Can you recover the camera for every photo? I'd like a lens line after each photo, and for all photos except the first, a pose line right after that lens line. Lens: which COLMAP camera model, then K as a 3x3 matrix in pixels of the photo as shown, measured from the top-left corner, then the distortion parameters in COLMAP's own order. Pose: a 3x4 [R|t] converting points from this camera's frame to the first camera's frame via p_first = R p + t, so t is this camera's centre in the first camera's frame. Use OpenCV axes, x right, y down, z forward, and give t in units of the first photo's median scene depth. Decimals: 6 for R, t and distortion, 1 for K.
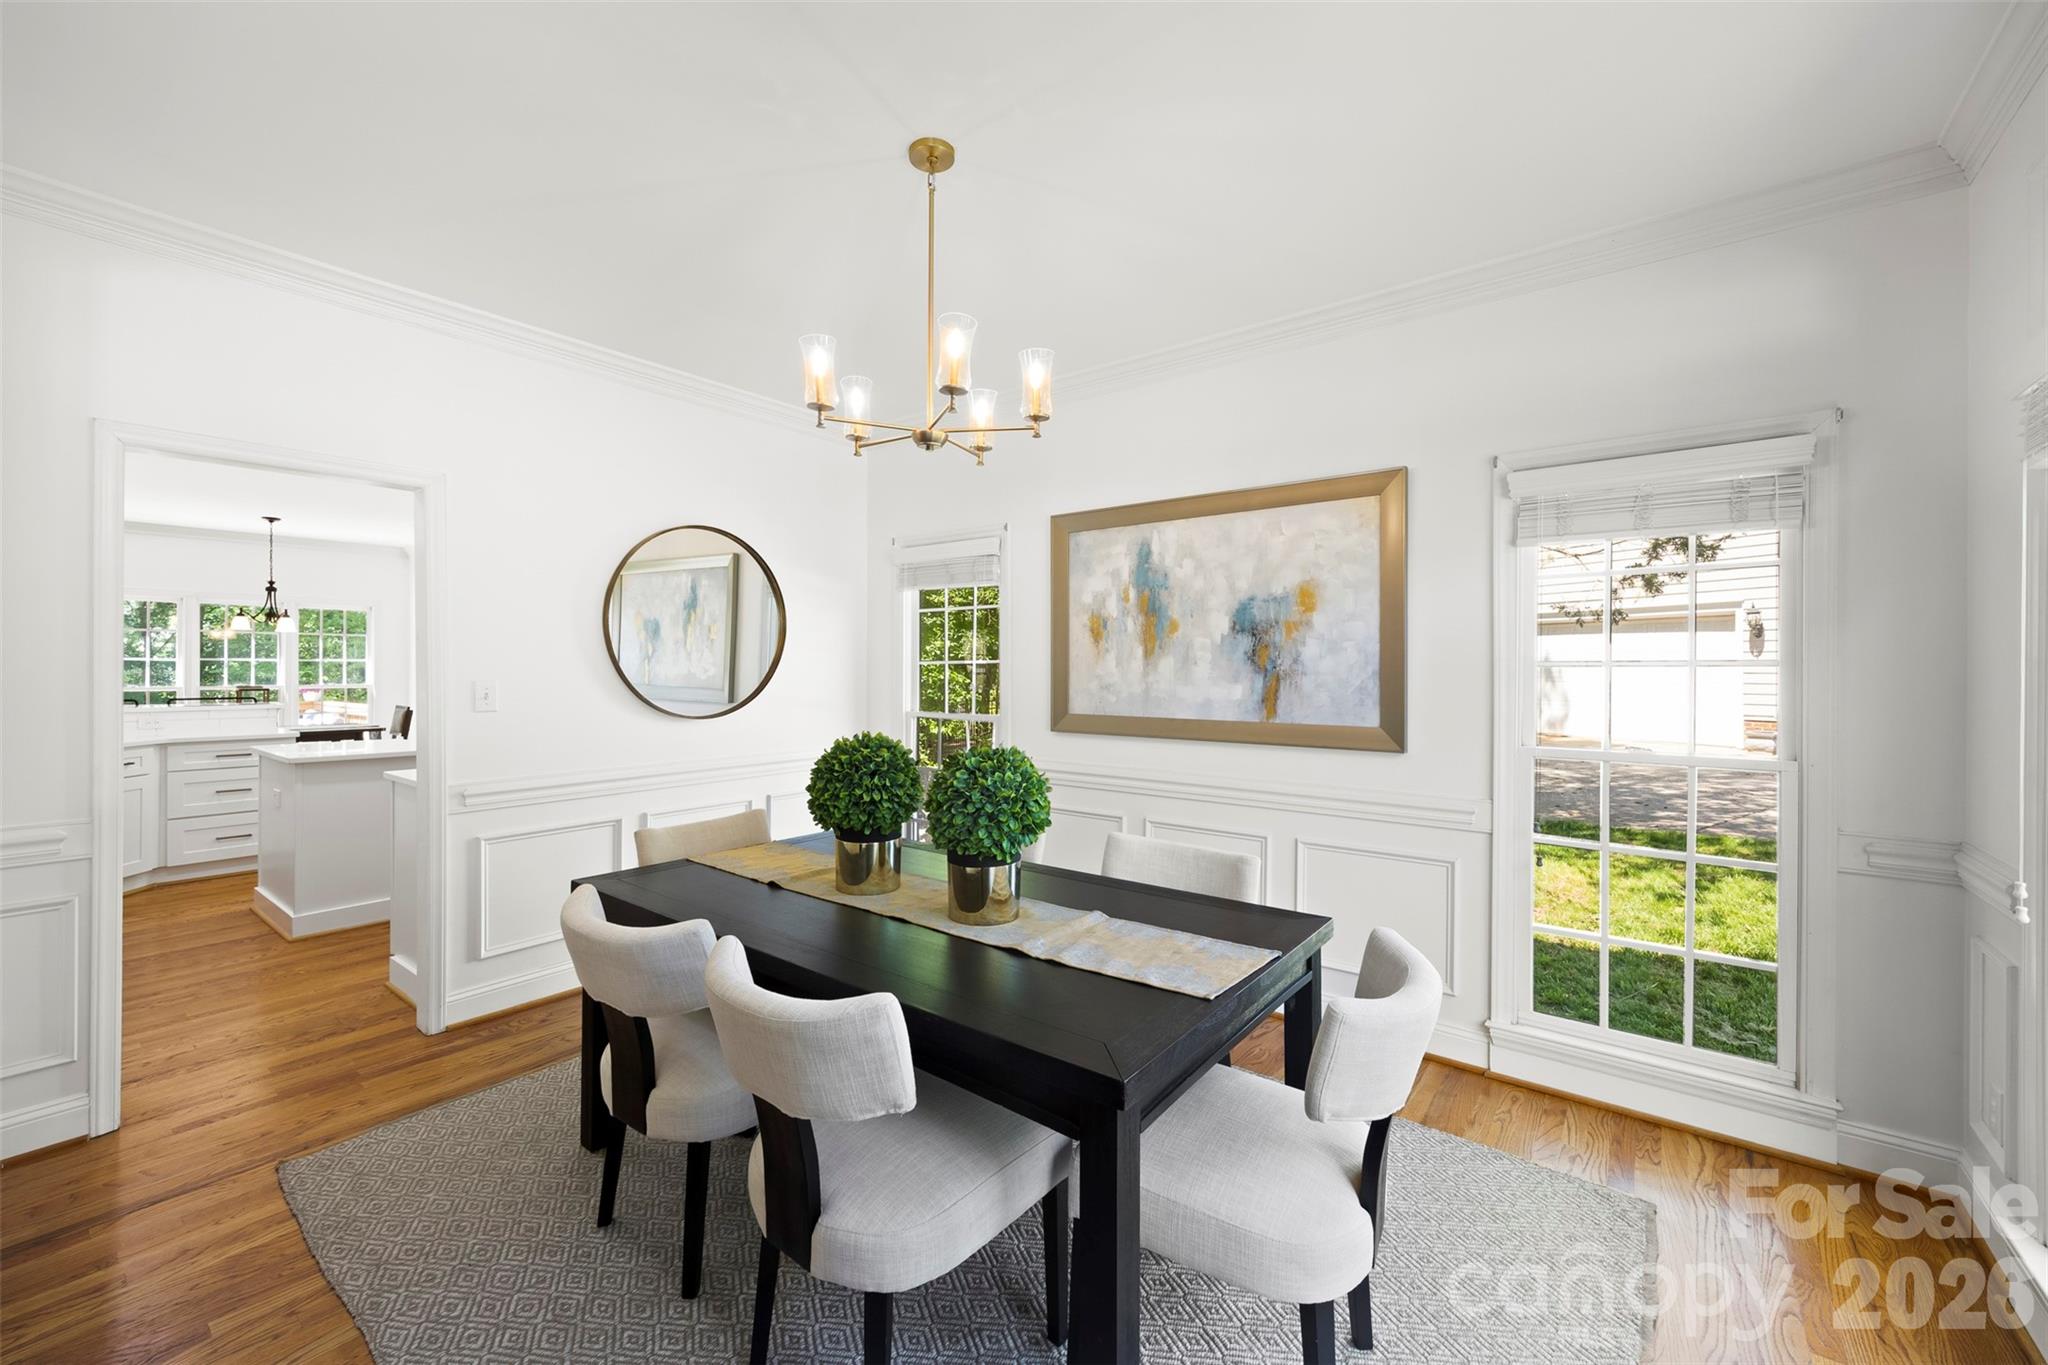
lens RADIAL K [[816.9, 0, 1019.3], [0, 816.9, 677.2], [0, 0, 1]] dist [0.005572, 0.000381]
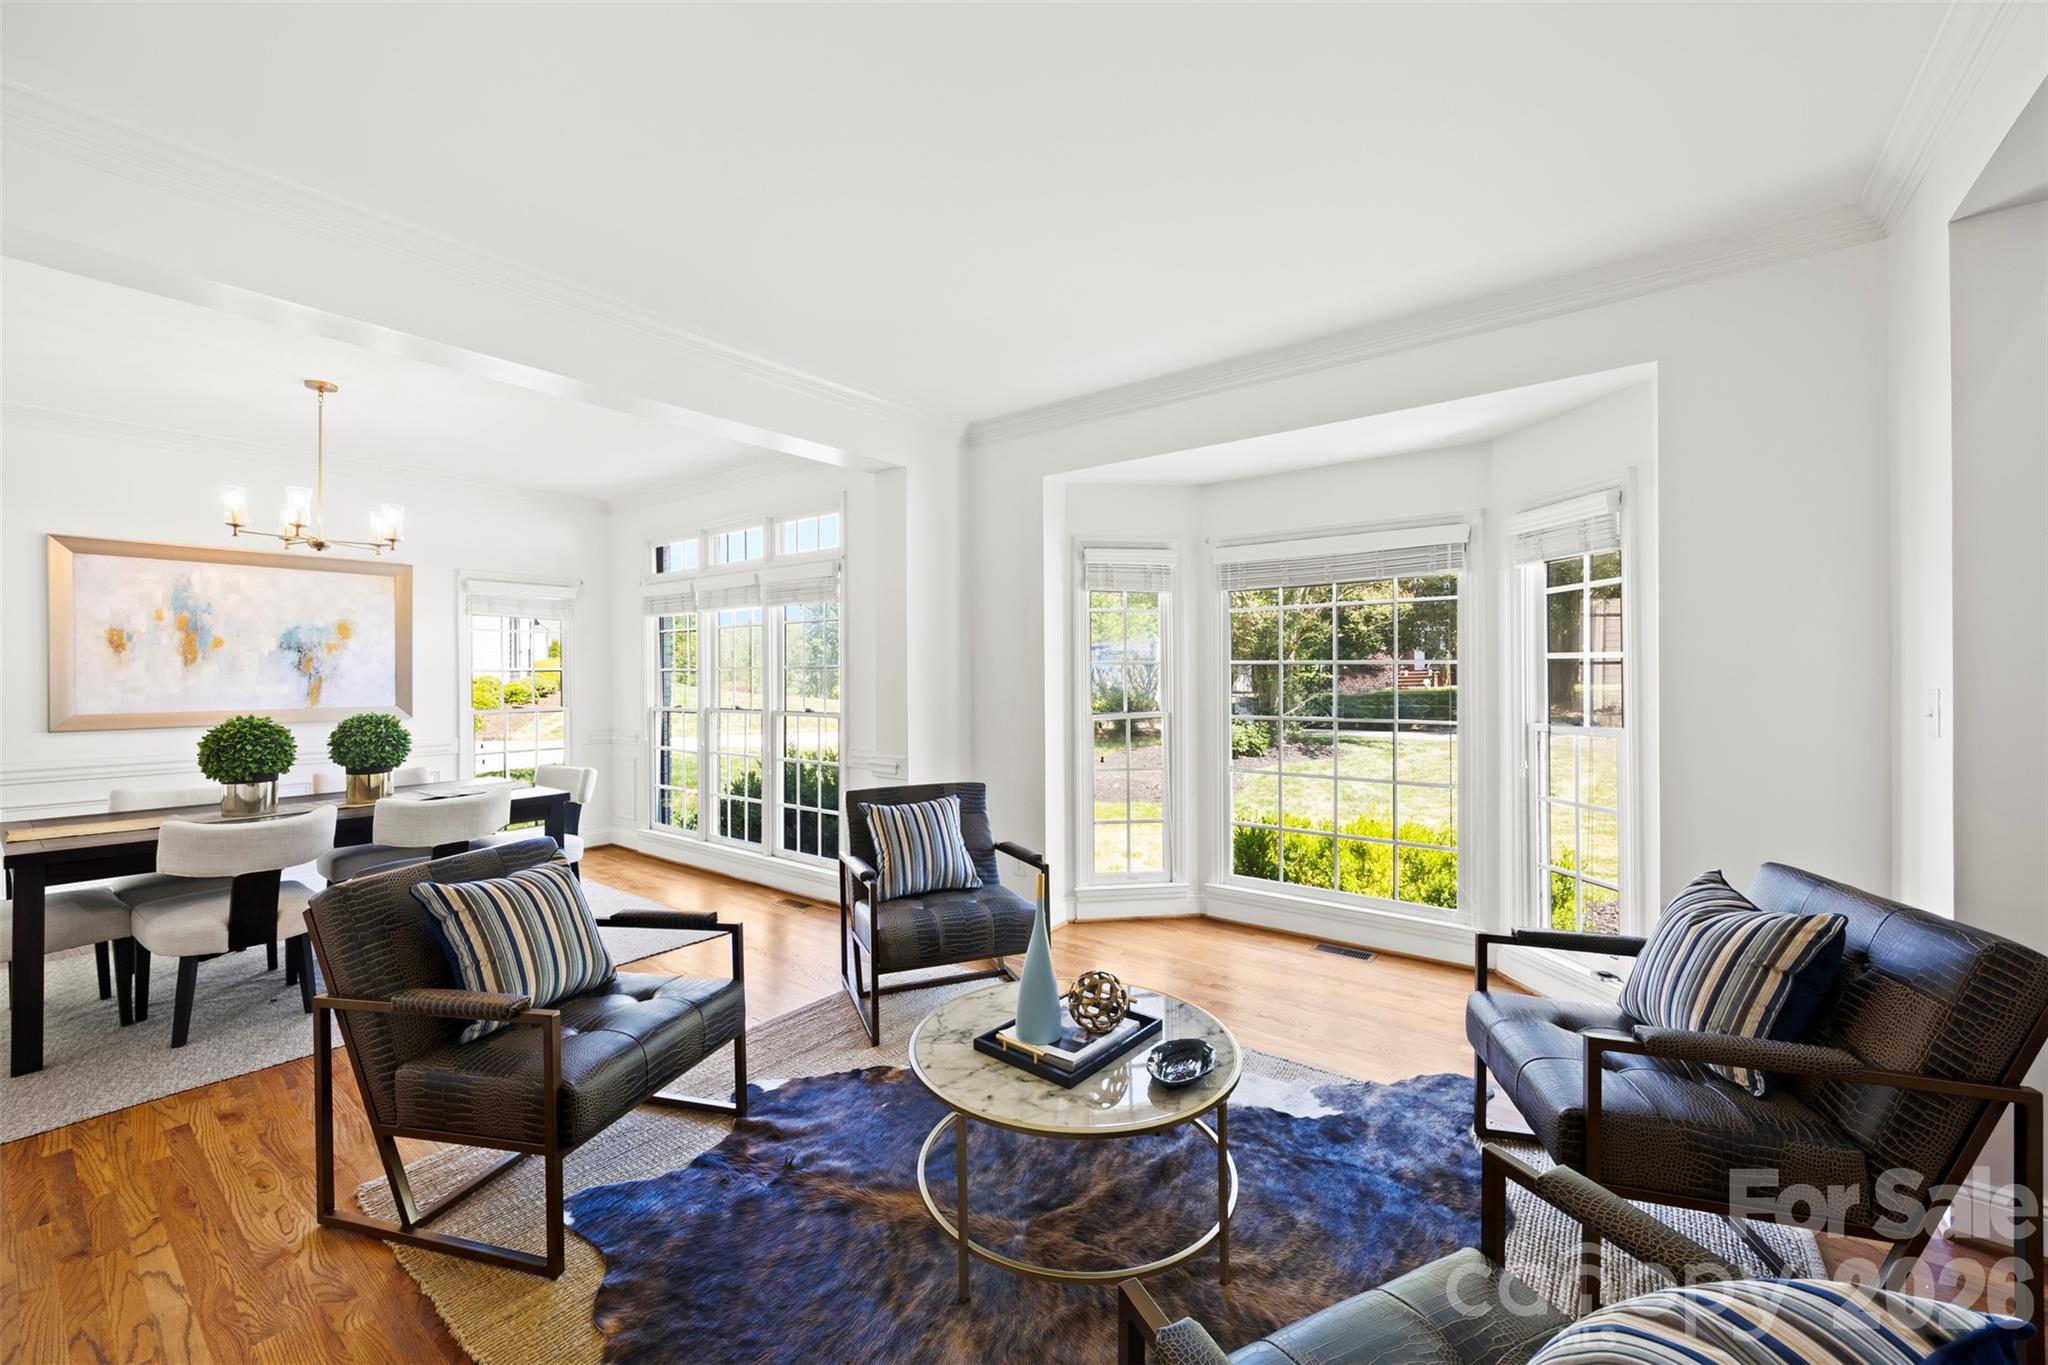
lens RADIAL K [[816.9, 0, 1020.6], [0, 816.9, 679.9], [0, 0, 1]] dist [0.005572, 0.000381]
pose [[-0.009285, -0.013168, 0.999870, -1.205844], [0.011235, 0.999849, 0.013272, -0.003730], [-0.999894, 0.011357, -0.009136, -0.317142]]
